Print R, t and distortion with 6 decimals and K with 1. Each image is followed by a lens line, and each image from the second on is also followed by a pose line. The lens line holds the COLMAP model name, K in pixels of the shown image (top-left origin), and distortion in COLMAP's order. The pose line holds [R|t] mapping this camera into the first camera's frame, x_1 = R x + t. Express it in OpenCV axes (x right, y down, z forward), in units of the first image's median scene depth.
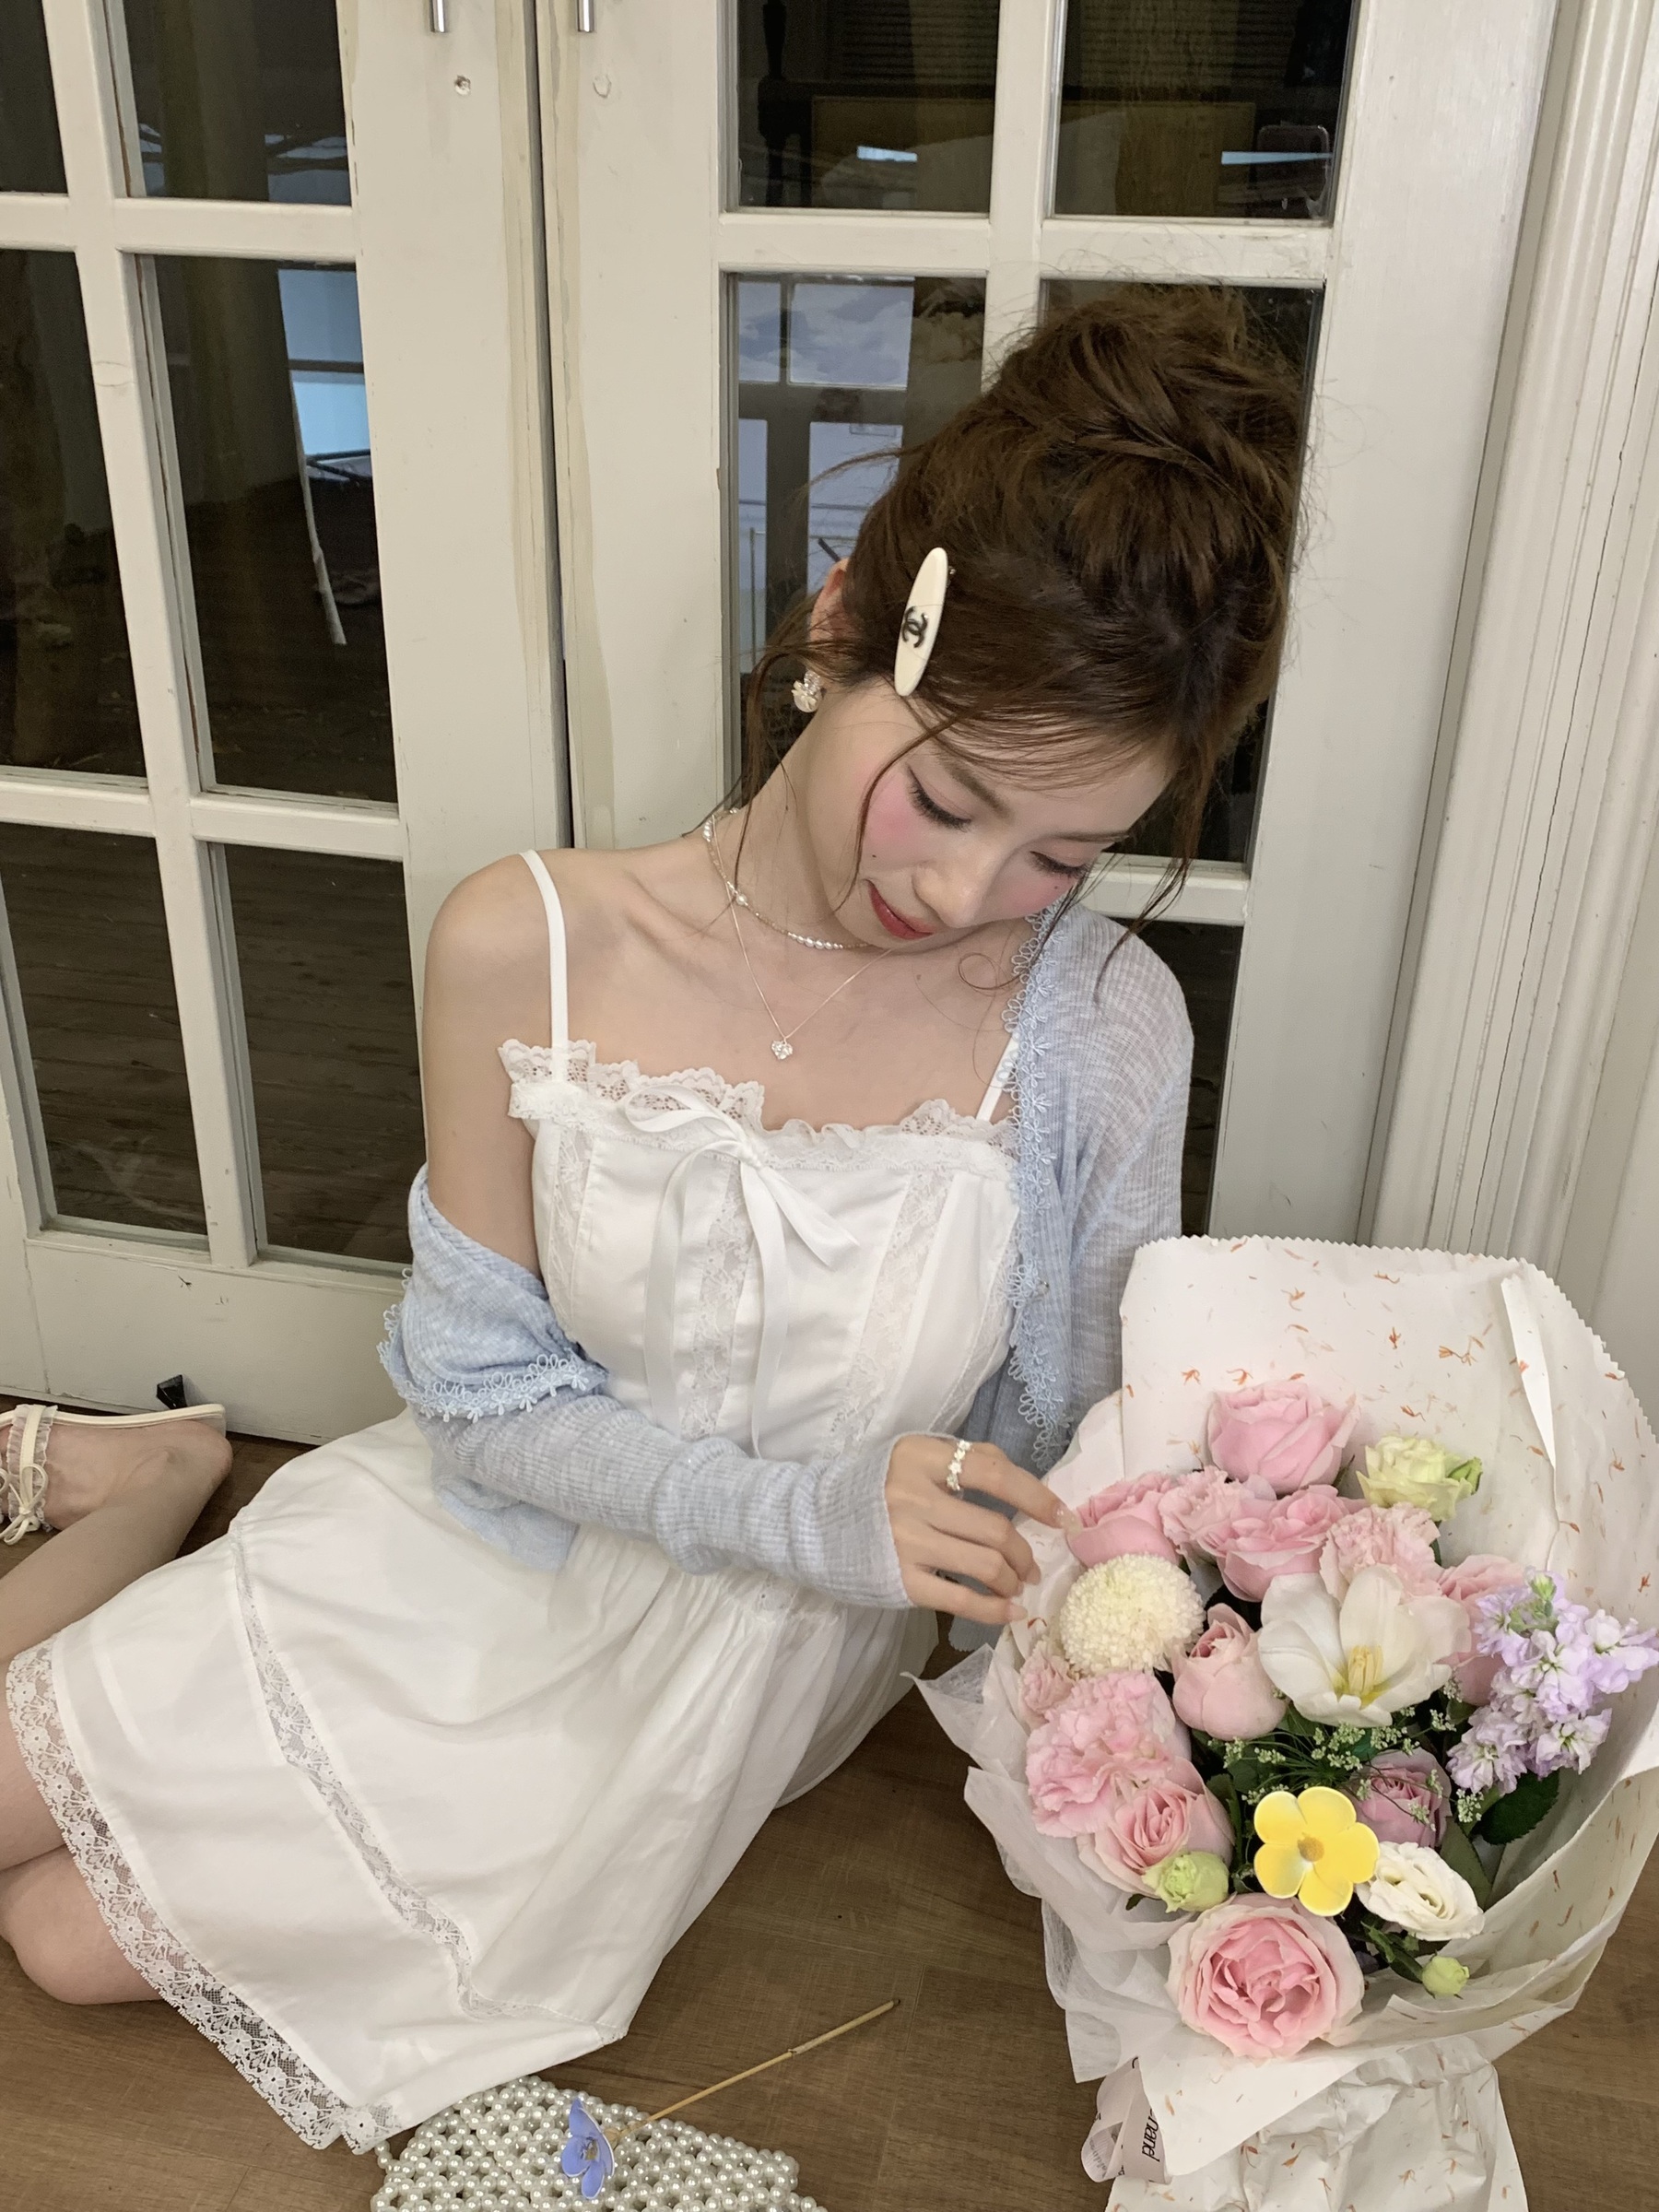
lens RADIAL K [[1928.9, 0, 813.3], [0, 1928.9, 1106.6], [0, 0, 1]] dist [0.067567, -0.101698]
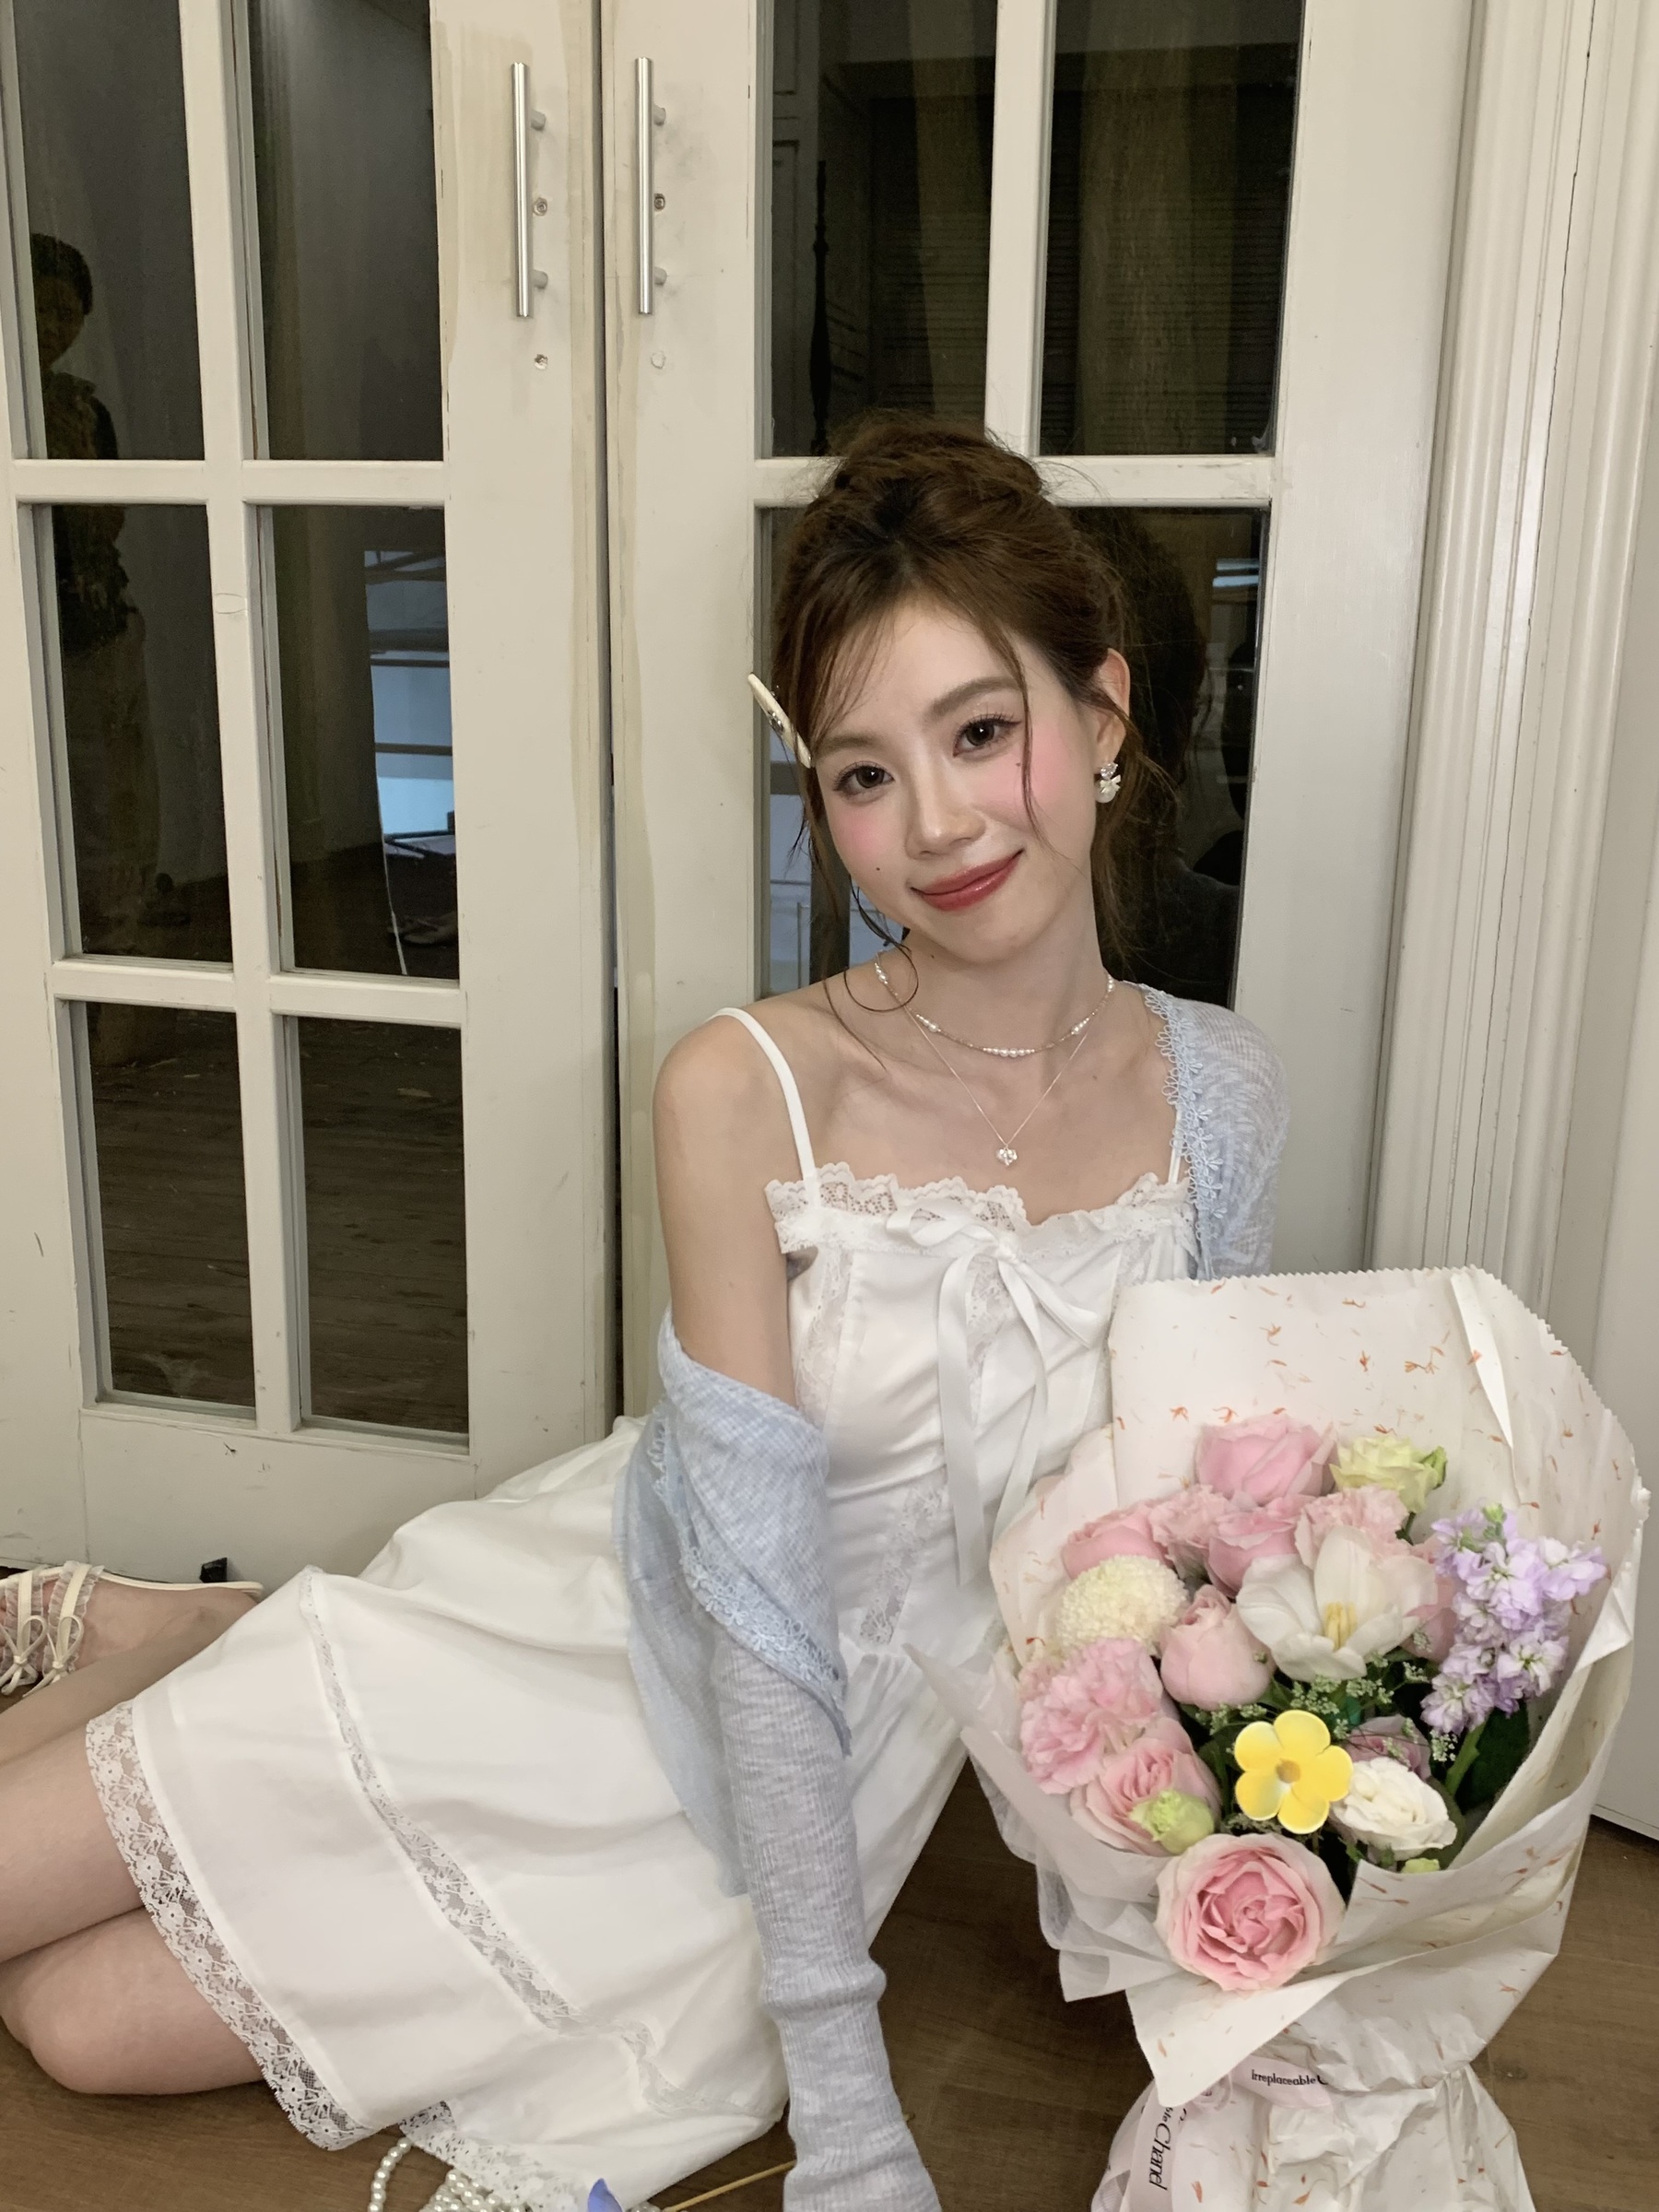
lens RADIAL K [[1942.2, 0, 829.5], [0, 1942.2, 1106.0], [0, 0, 1]] dist [0.084397, -0.128676]
pose [[0.999853, 0.002517, -0.016955, 0.023214], [-0.006058, 0.977217, -0.212154, 0.226019], [0.016035, 0.212226, 0.977089, -0.095509]]
